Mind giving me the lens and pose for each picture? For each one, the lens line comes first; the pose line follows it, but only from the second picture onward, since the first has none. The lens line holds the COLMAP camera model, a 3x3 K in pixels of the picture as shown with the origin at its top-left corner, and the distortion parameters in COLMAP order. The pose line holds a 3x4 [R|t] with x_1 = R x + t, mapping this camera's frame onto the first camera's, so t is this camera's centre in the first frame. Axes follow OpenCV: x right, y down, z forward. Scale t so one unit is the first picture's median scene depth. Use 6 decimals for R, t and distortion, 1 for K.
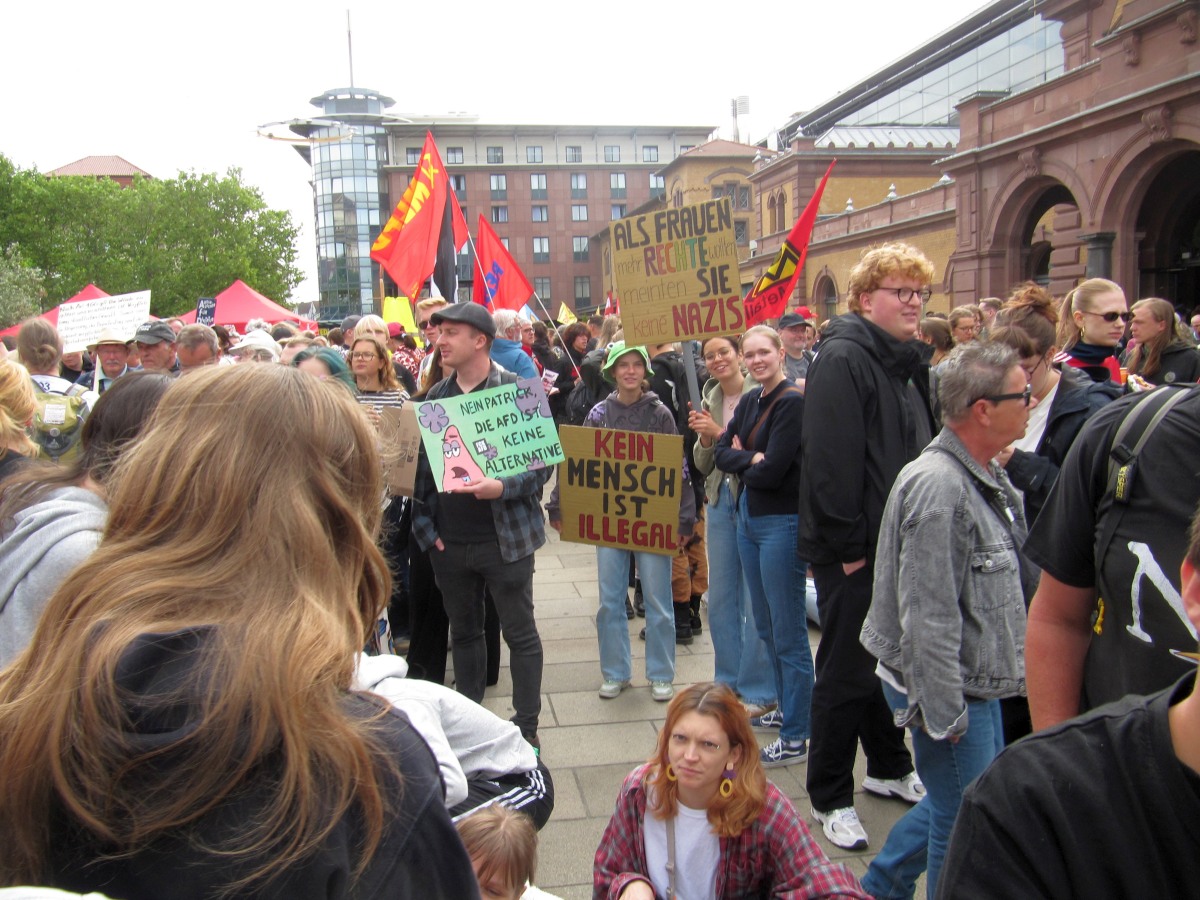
lens RADIAL K [[993.4, 0, 600.1], [0, 993.4, 451.6], [0, 0, 1]] dist [-0.052266, 0.026394]
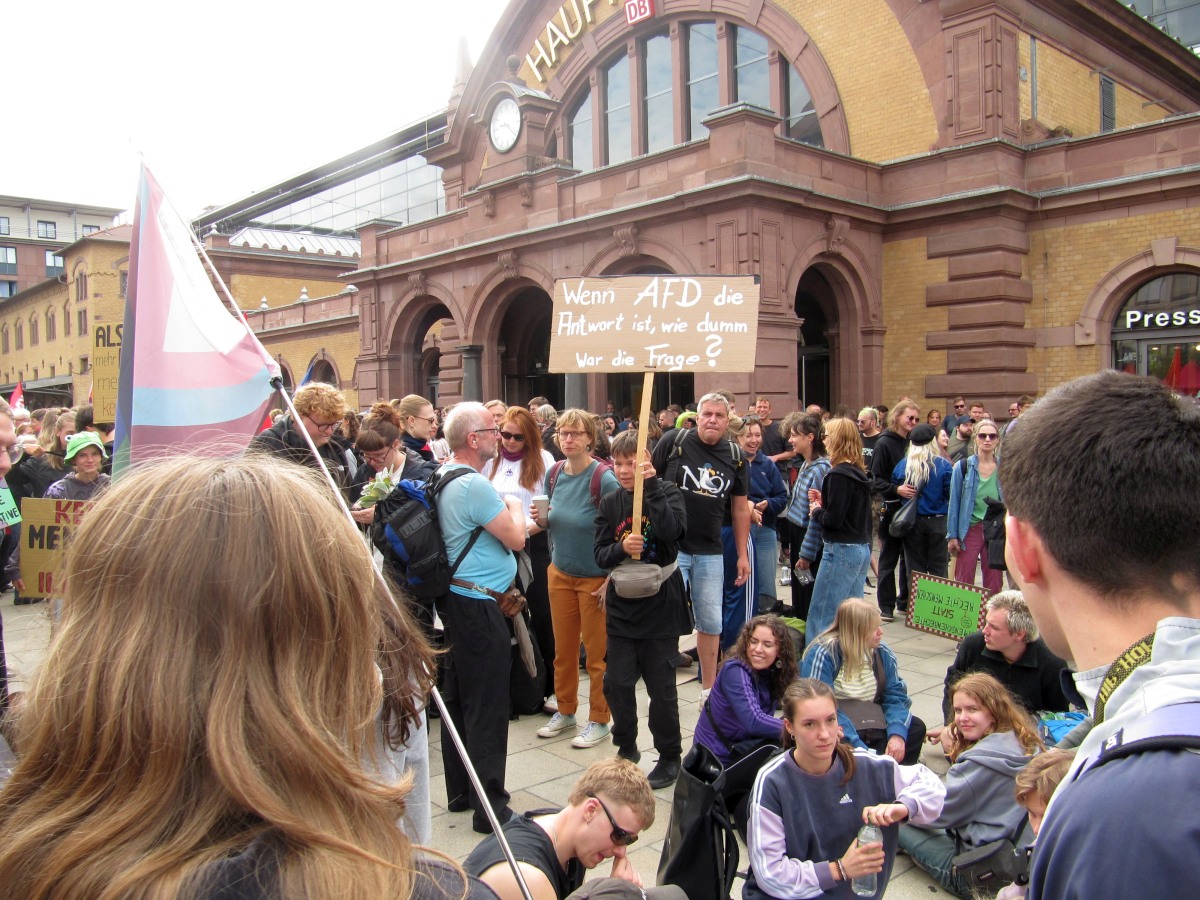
lens RADIAL K [[993.4, 0, 600.1], [0, 993.4, 450.4], [0, 0, 1]] dist [-0.052266, 0.026394]
pose [[0.842089, -0.001714, 0.539336, -0.022563], [0.051520, 0.995678, -0.077275, 0.010881], [-0.536872, 0.092859, 0.838538, -0.100426]]
